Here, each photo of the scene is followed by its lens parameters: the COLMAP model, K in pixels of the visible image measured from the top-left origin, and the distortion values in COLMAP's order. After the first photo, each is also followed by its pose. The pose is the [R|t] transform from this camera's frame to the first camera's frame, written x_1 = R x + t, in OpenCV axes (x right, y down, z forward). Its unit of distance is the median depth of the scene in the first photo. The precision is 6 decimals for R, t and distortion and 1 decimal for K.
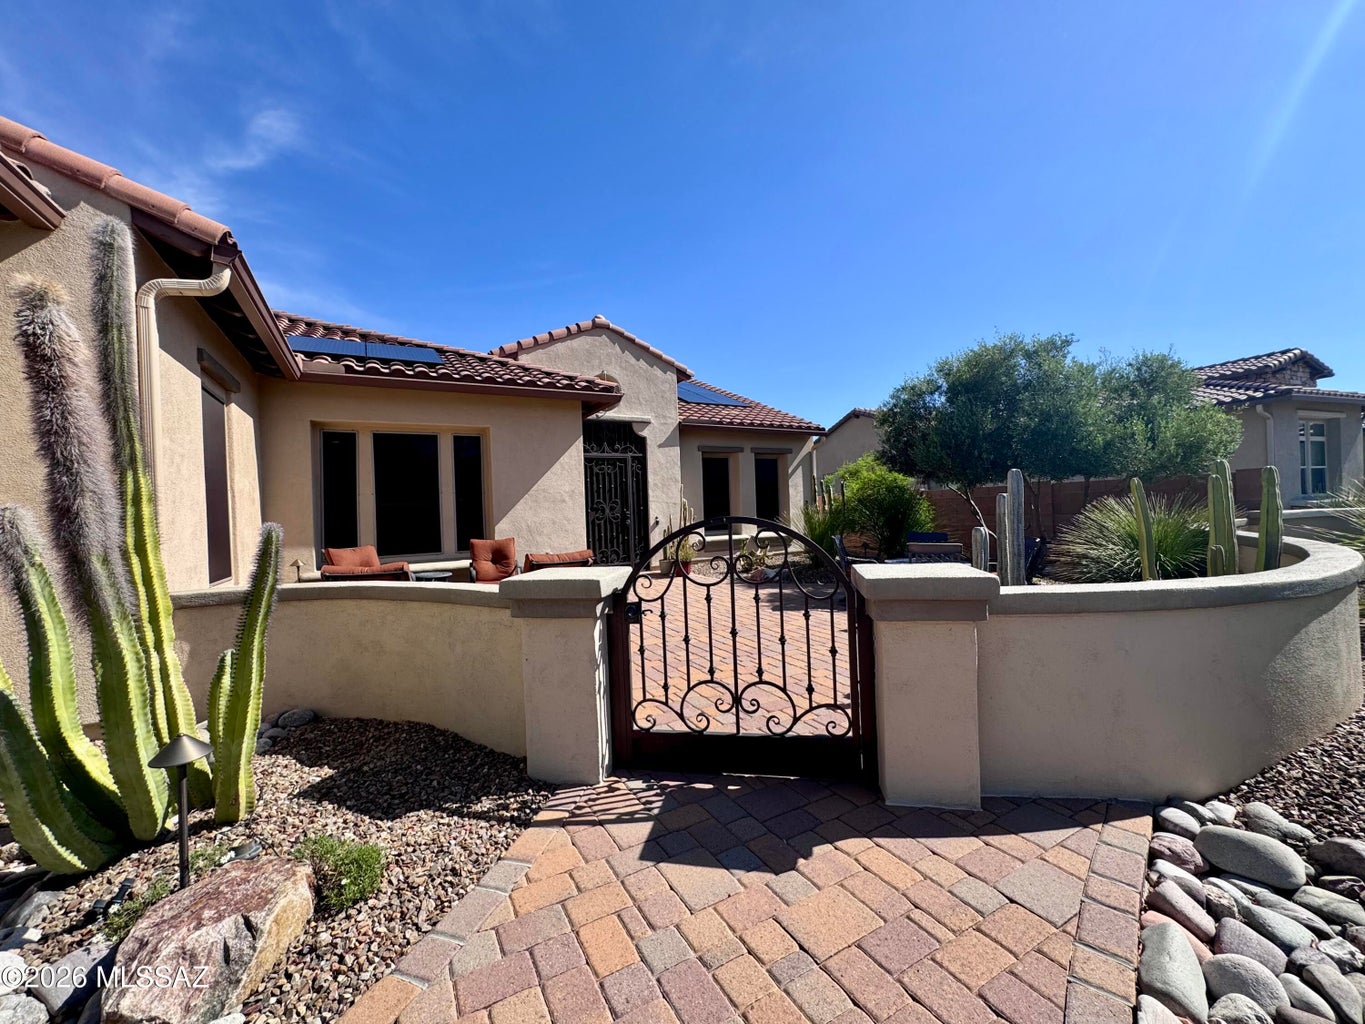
lens RADIAL K [[540.9, 0, 686.6], [0, 540.9, 499.9], [0, 0, 1]] dist [0.001097, -0.000169]
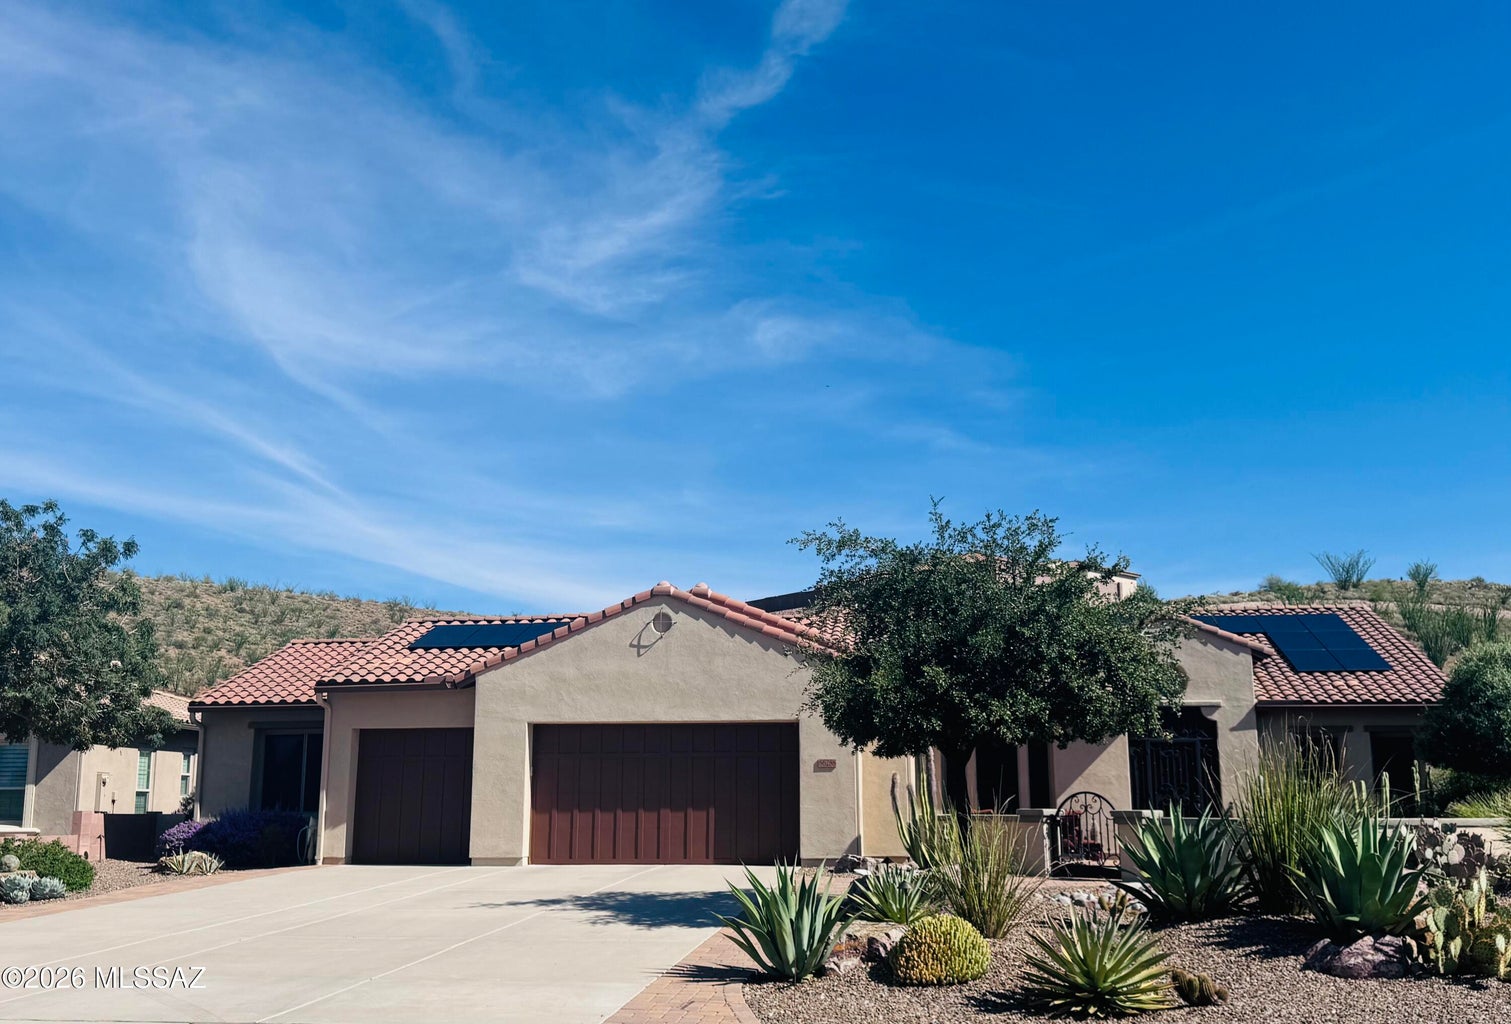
lens RADIAL K [[1457.0, 0, 752.5], [0, 1457.0, 509.3], [0, 0, 1]] dist [0.037035, 0.000000]
pose [[0.776309, -0.091313, -0.623703, 1.019197], [-0.020756, 0.985213, -0.170075, -0.022064], [0.630010, 0.144976, 0.762934, -1.737972]]
